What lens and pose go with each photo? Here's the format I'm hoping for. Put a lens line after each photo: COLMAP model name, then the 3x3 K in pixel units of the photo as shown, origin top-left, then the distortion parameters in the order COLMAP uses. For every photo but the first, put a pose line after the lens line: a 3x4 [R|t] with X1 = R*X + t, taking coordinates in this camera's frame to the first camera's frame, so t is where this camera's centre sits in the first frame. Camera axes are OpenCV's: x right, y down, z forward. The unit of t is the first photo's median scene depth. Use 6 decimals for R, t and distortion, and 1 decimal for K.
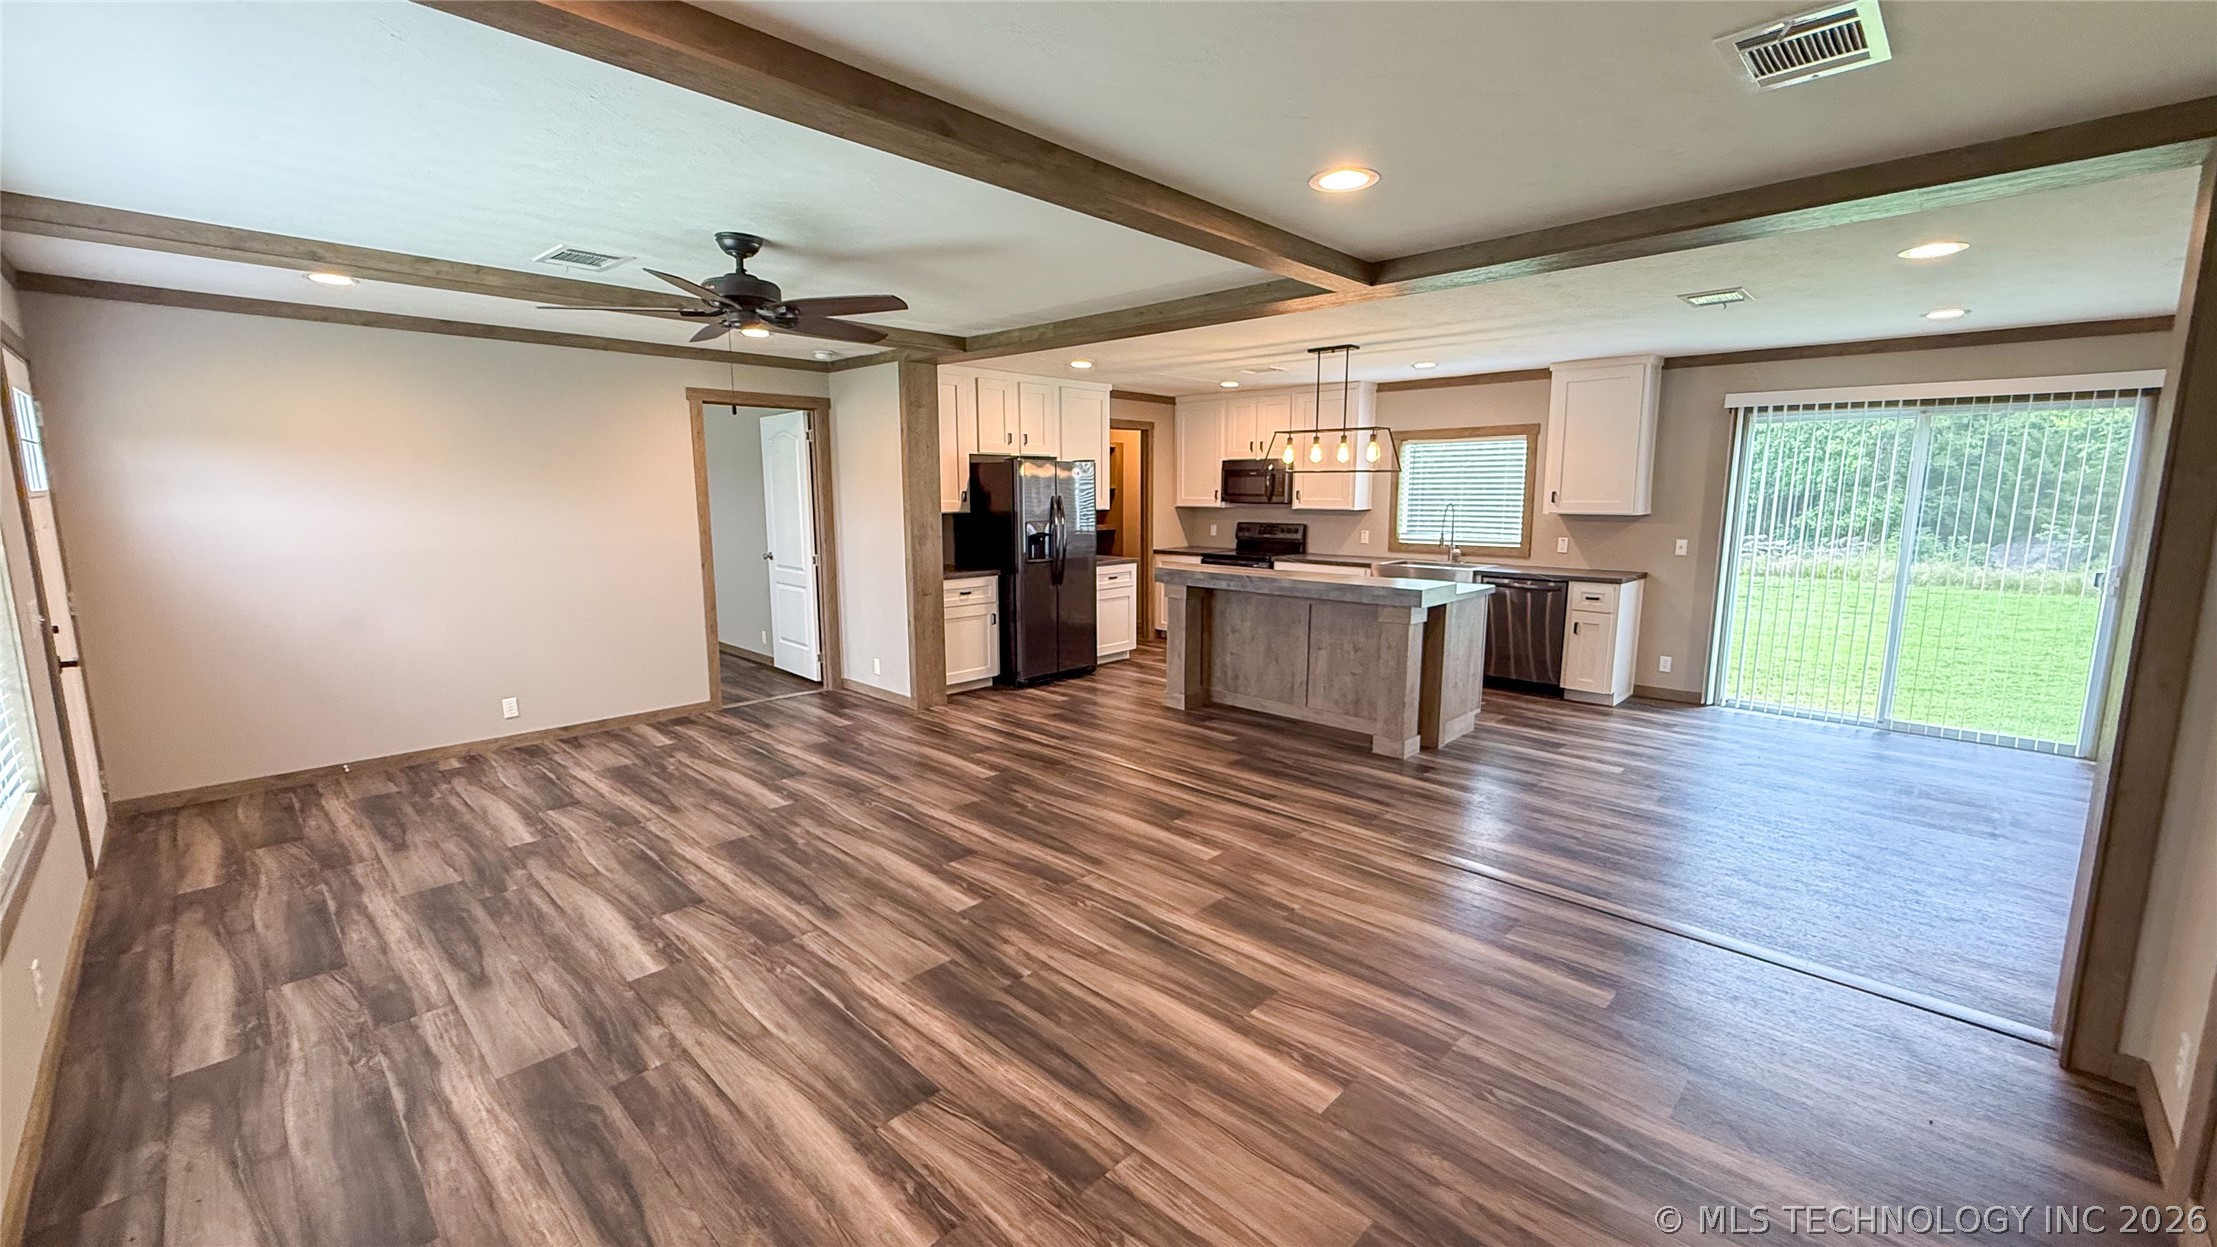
lens RADIAL K [[882.0, 0, 1094.9], [0, 882.0, 622.4], [0, 0, 1]] dist [0.004488, -0.000138]
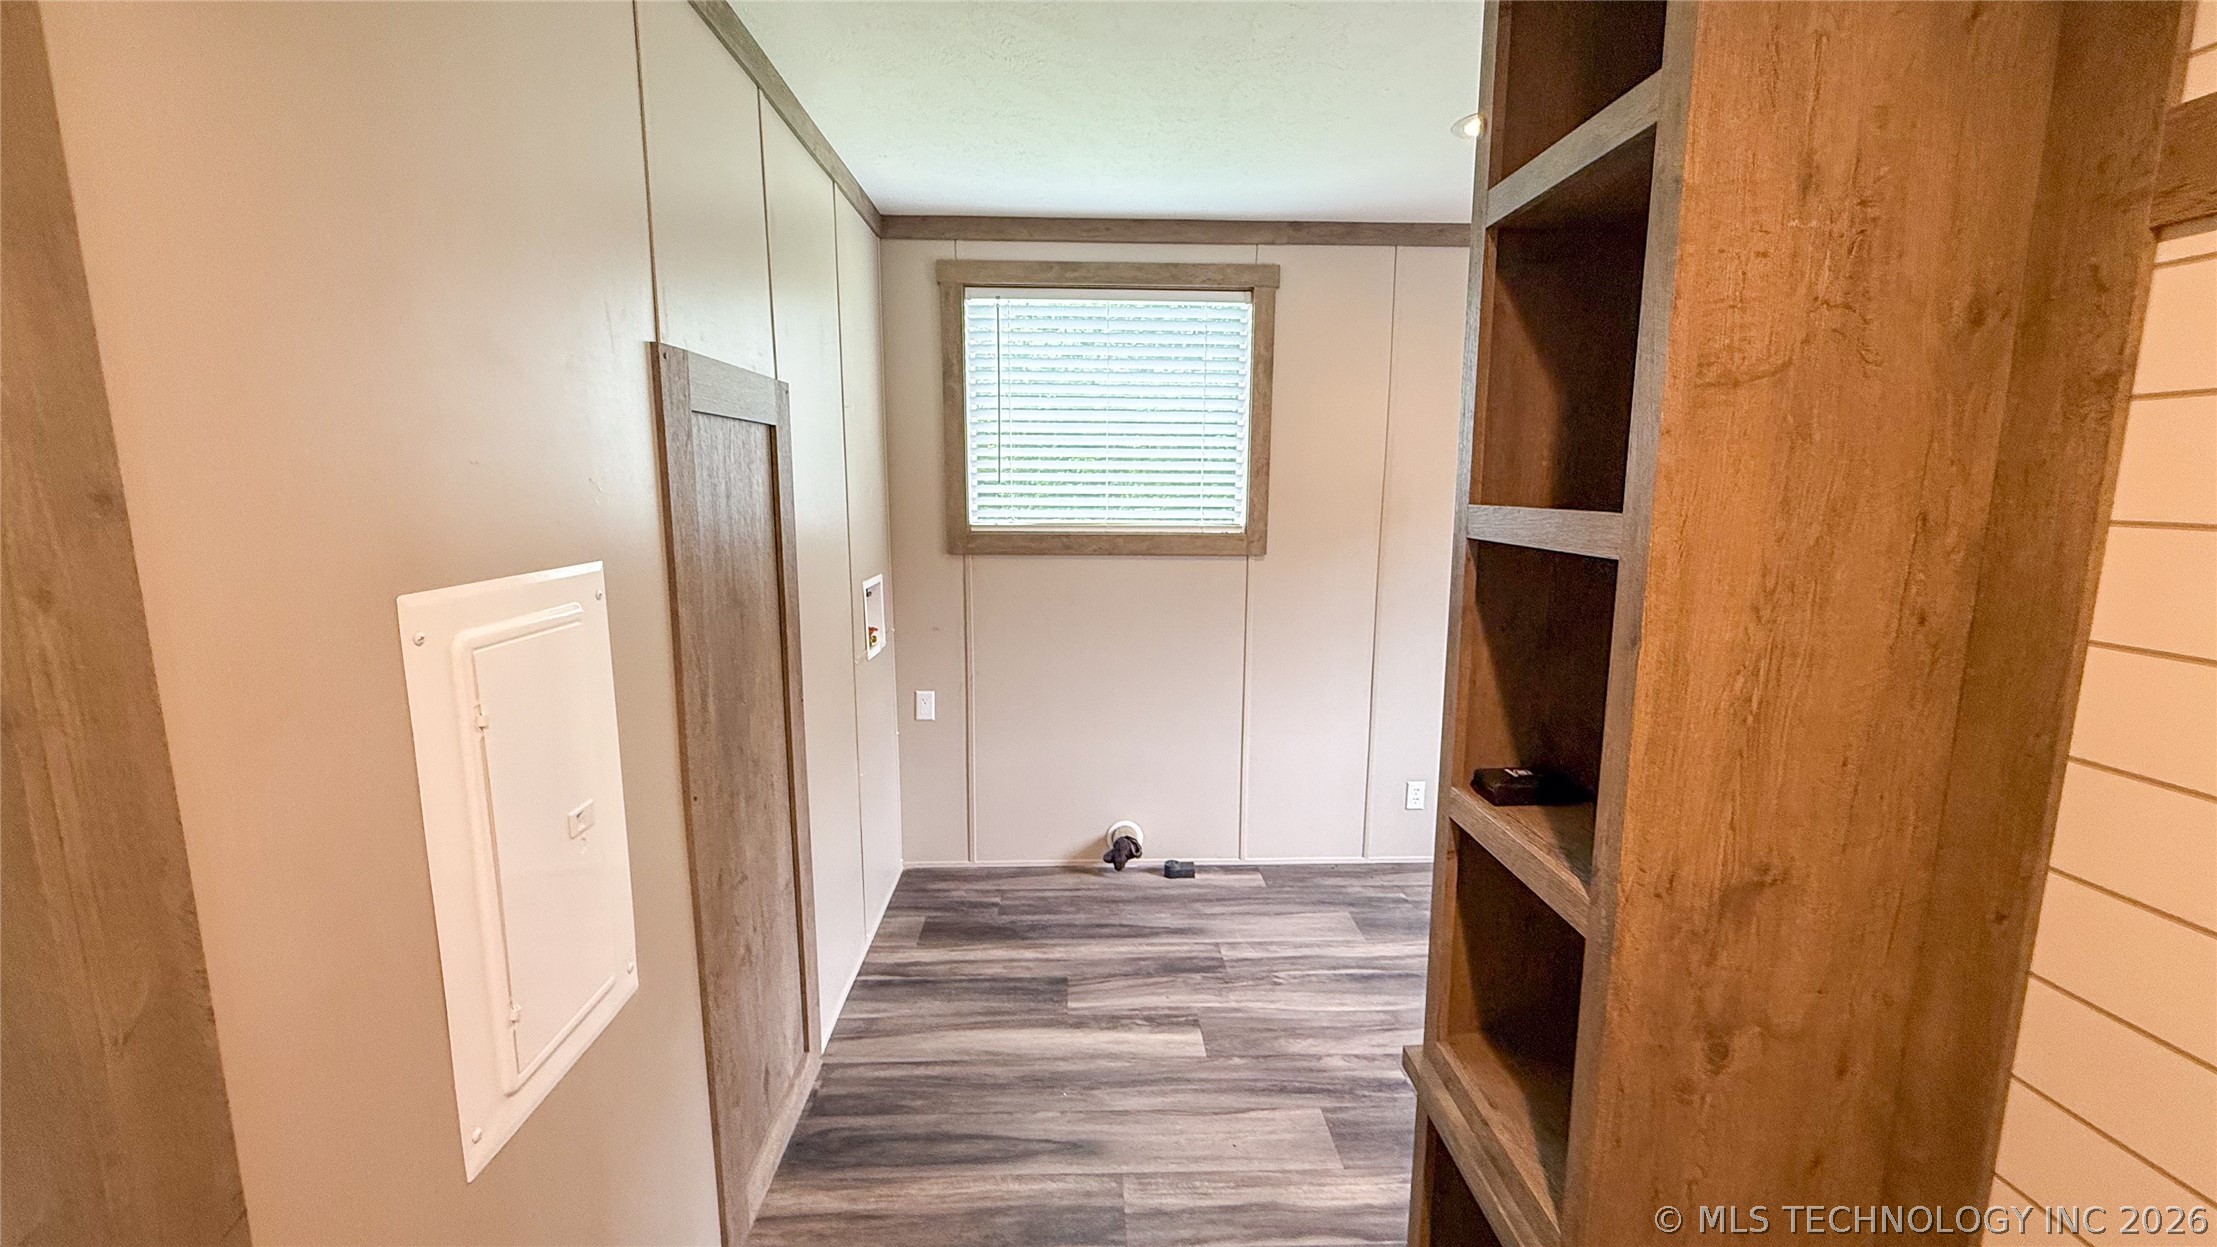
lens RADIAL K [[882.0, 0, 1114.0], [0, 882.0, 618.1], [0, 0, 1]] dist [0.004488, -0.000138]
pose [[0.692137, -0.105555, 0.714006, -0.534471], [0.104496, 0.993480, 0.045575, -0.038948], [-0.714162, 0.043066, 0.698655, 0.294565]]
